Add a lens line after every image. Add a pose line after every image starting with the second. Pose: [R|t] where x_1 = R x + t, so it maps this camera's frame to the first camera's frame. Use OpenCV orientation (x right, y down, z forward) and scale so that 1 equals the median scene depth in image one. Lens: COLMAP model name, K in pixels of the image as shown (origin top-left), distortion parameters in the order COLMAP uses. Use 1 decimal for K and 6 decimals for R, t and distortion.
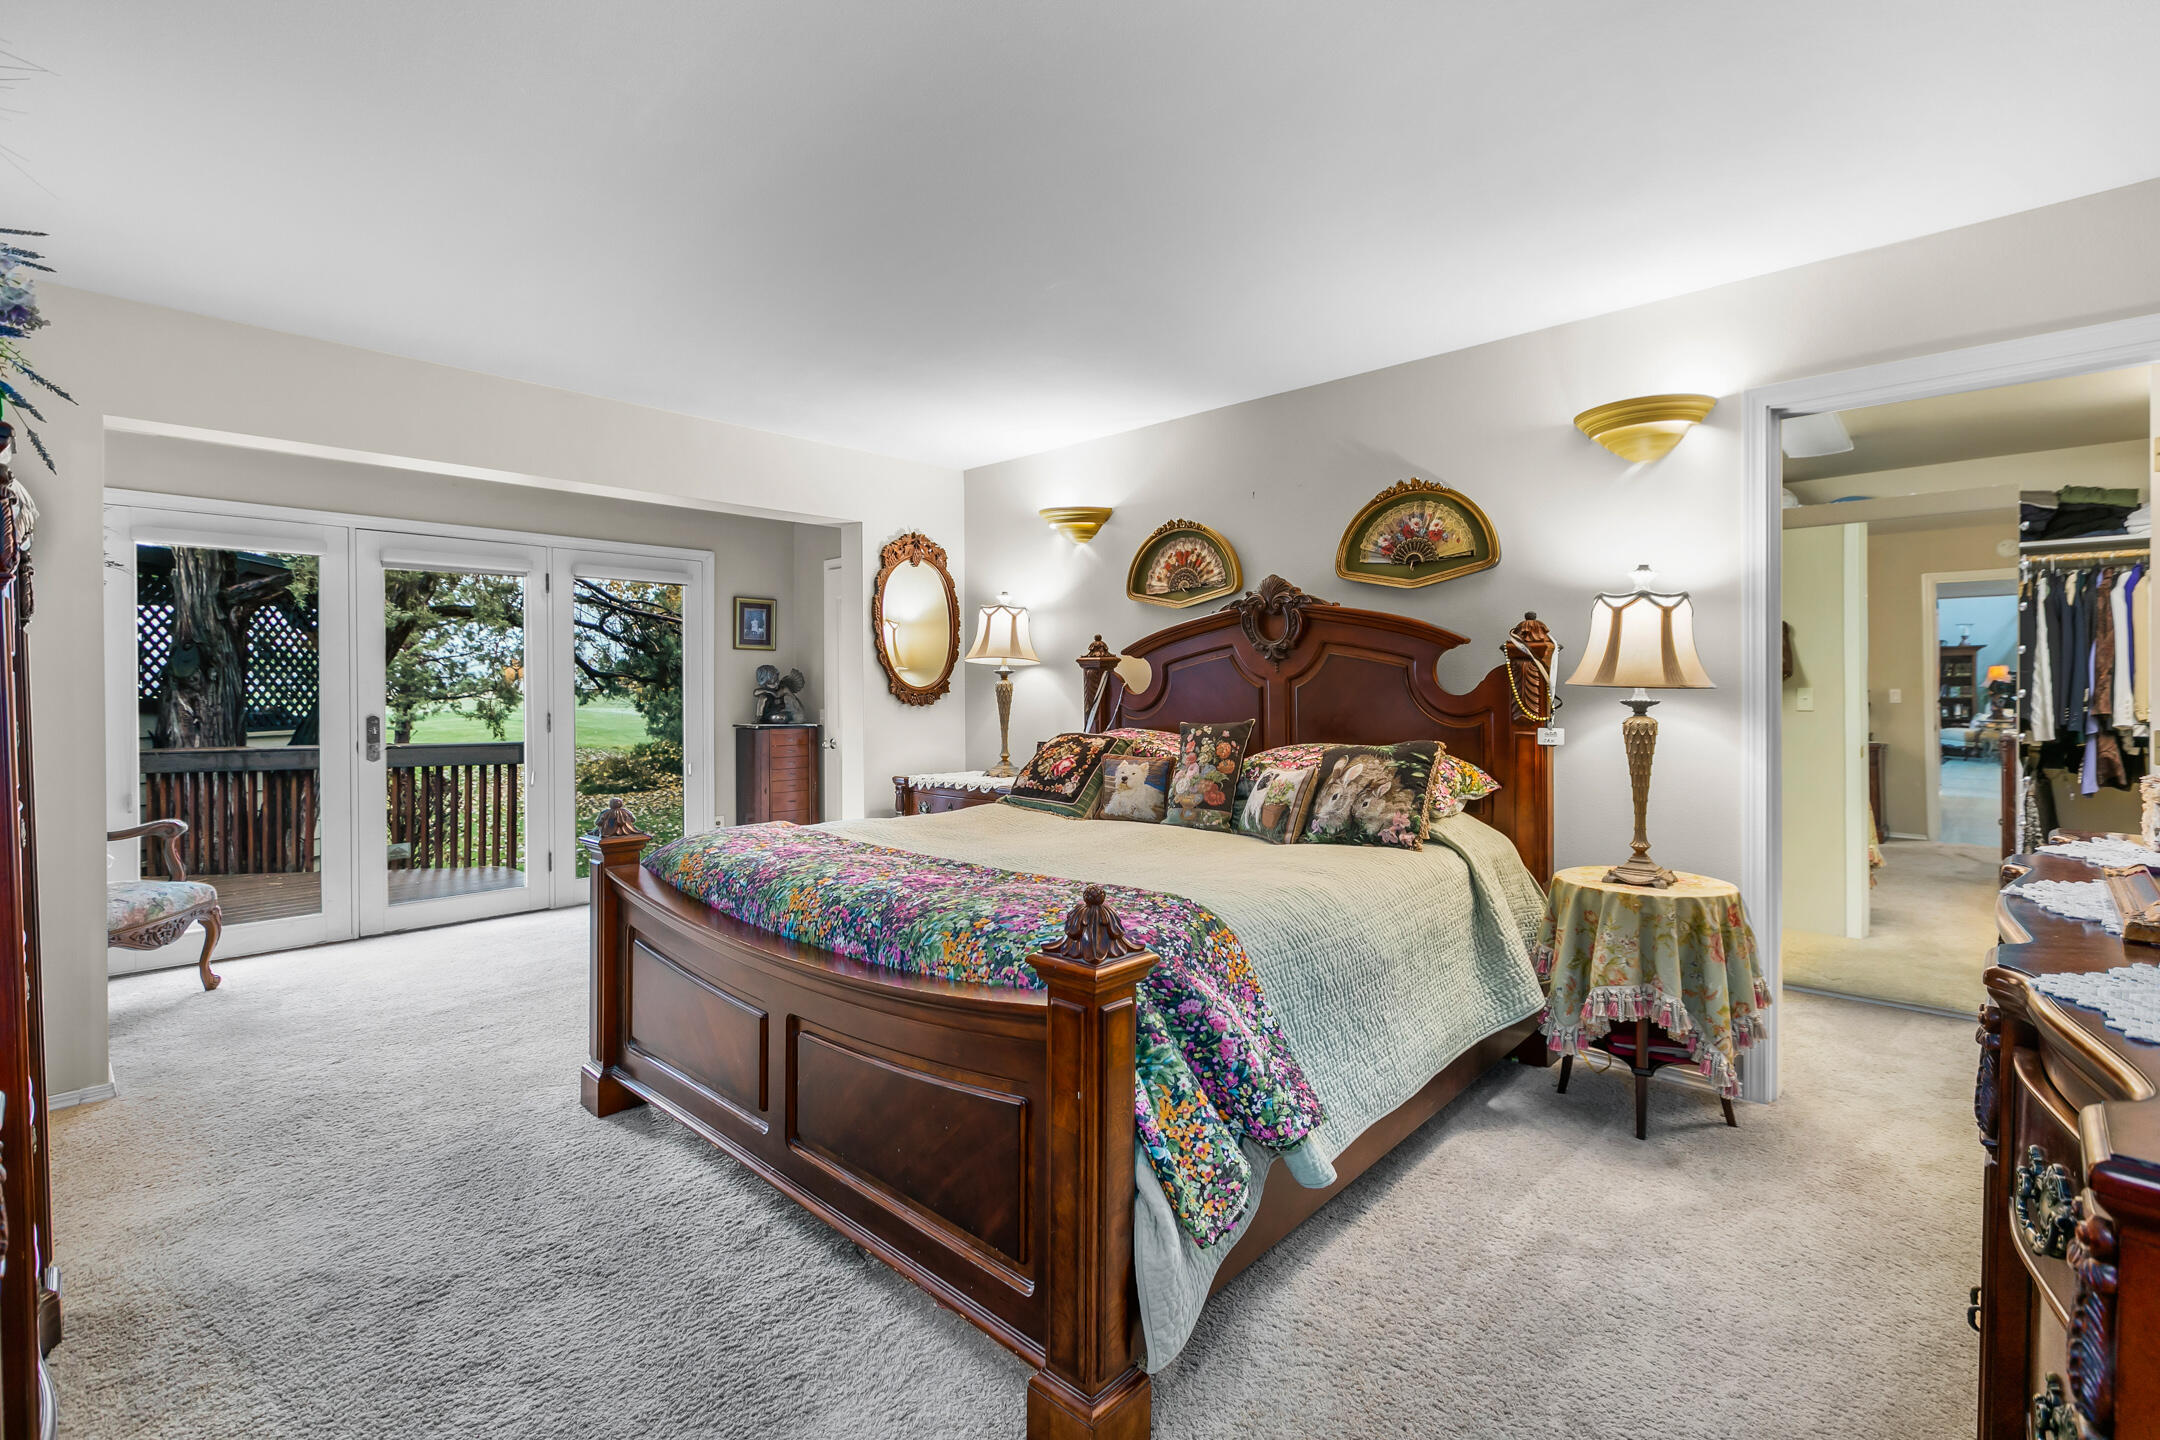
lens RADIAL K [[965.3, 0, 1063.5], [0, 965.3, 718.9], [0, 0, 1]] dist [0.001383, 0.000008]
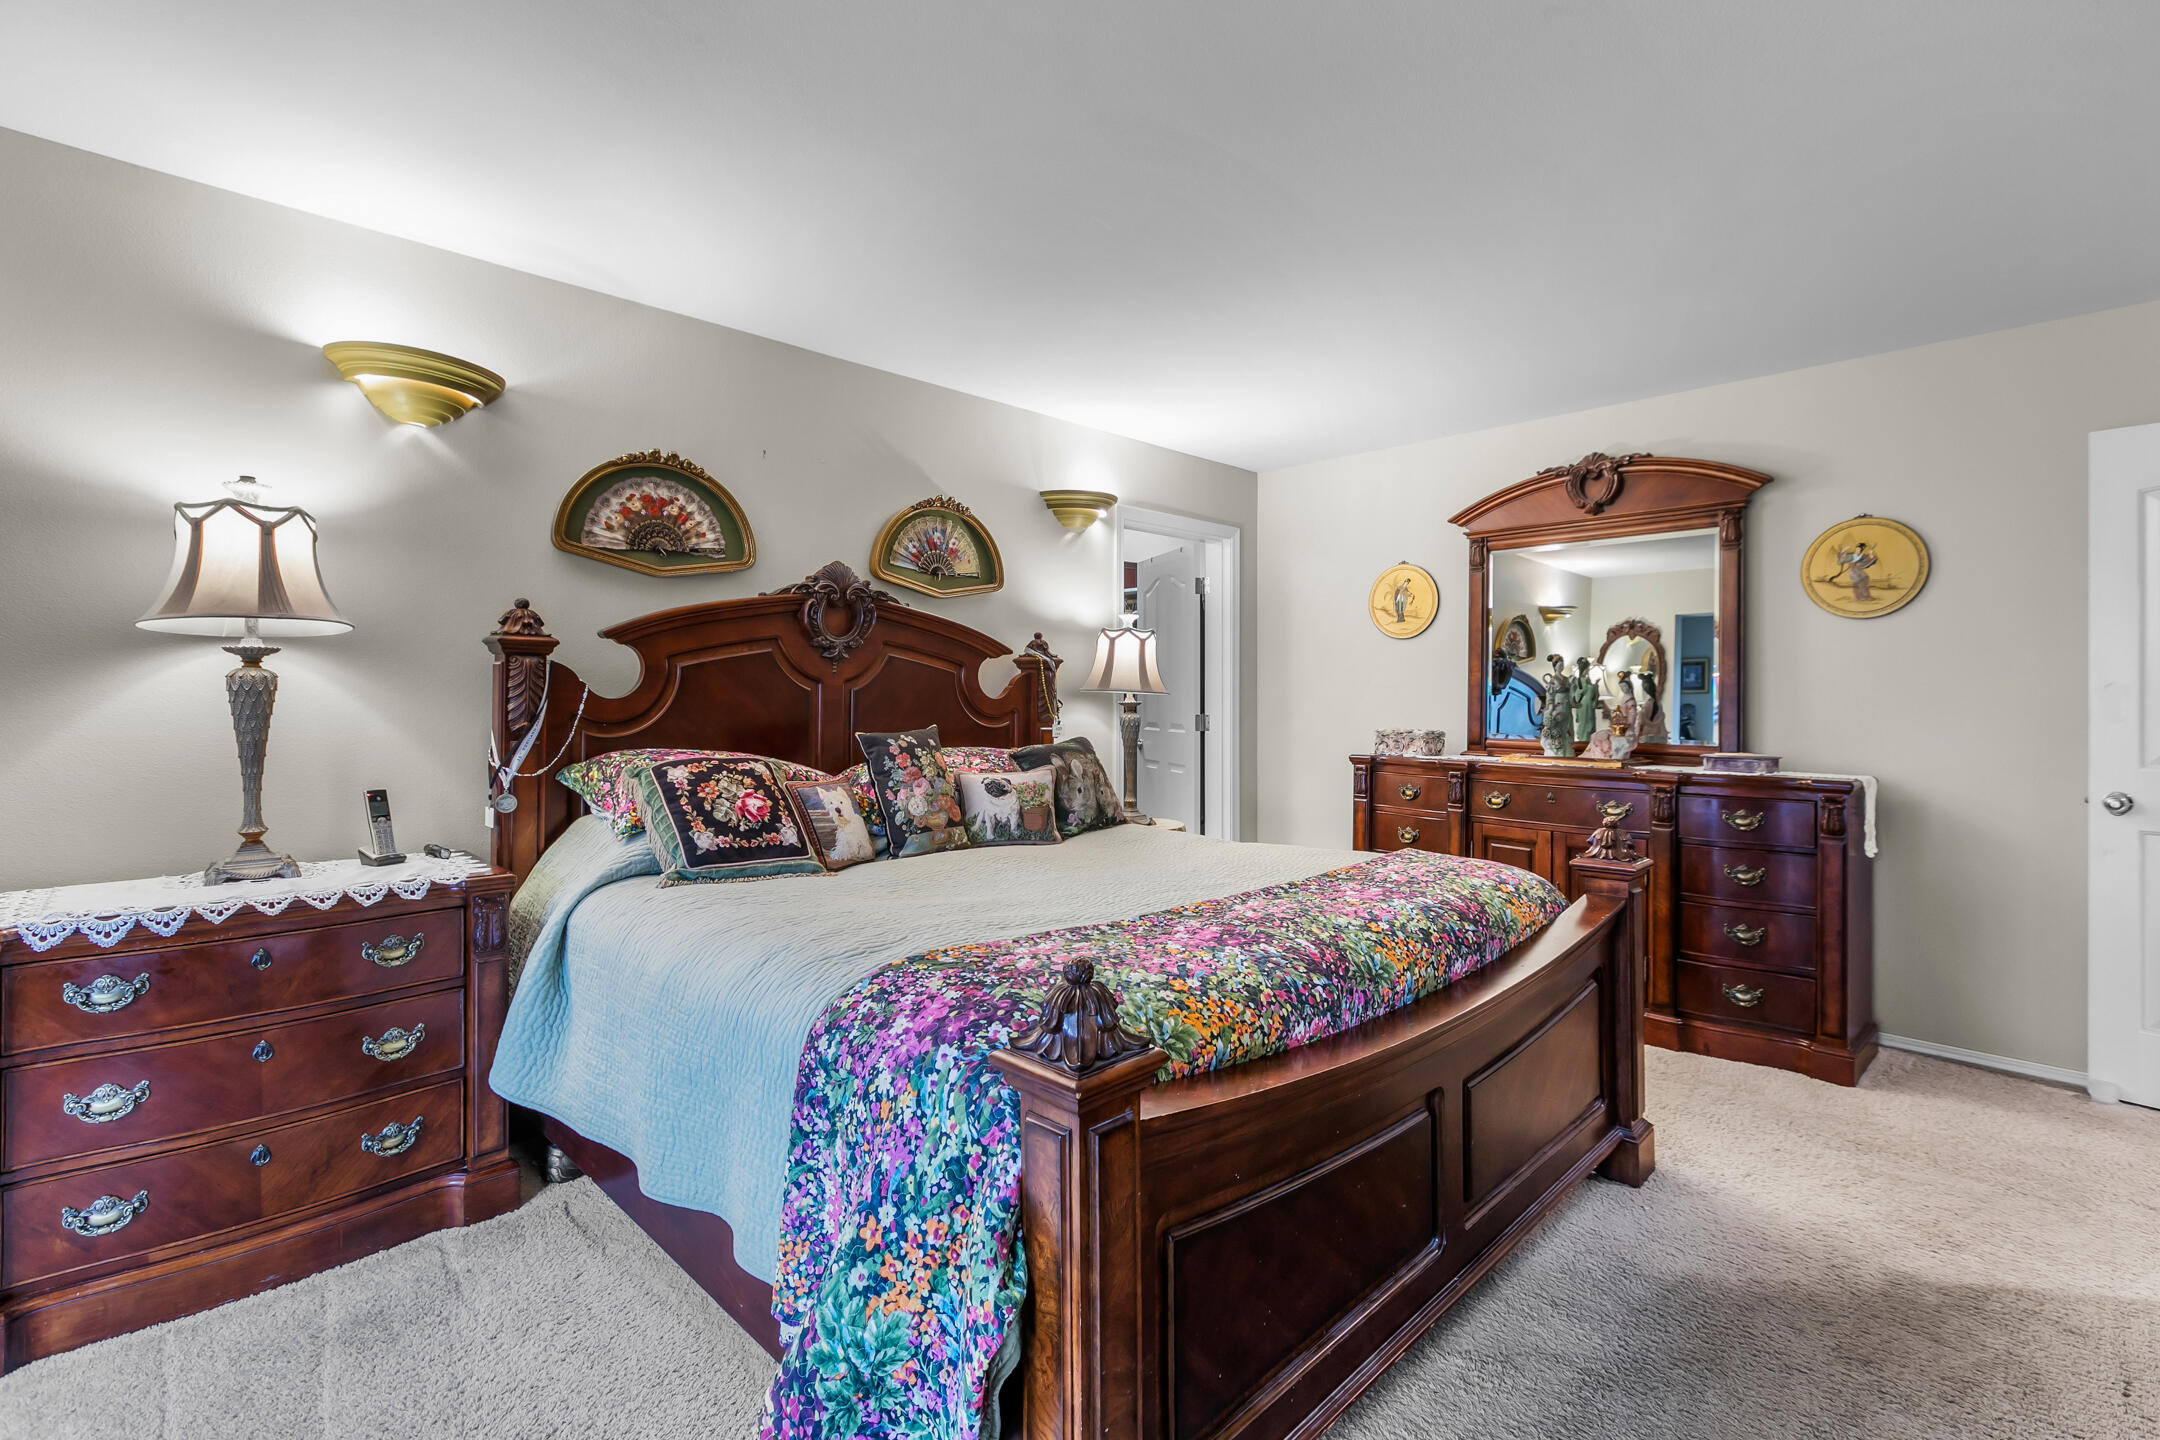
lens RADIAL K [[965.3, 0, 1063.5], [0, 965.3, 718.9], [0, 0, 1]] dist [0.001383, 0.000008]
pose [[0.059646, -0.021629, 0.997985, -0.681868], [0.024492, 0.999496, 0.020198, -0.020209], [-0.997919, 0.023238, 0.060146, 0.787170]]
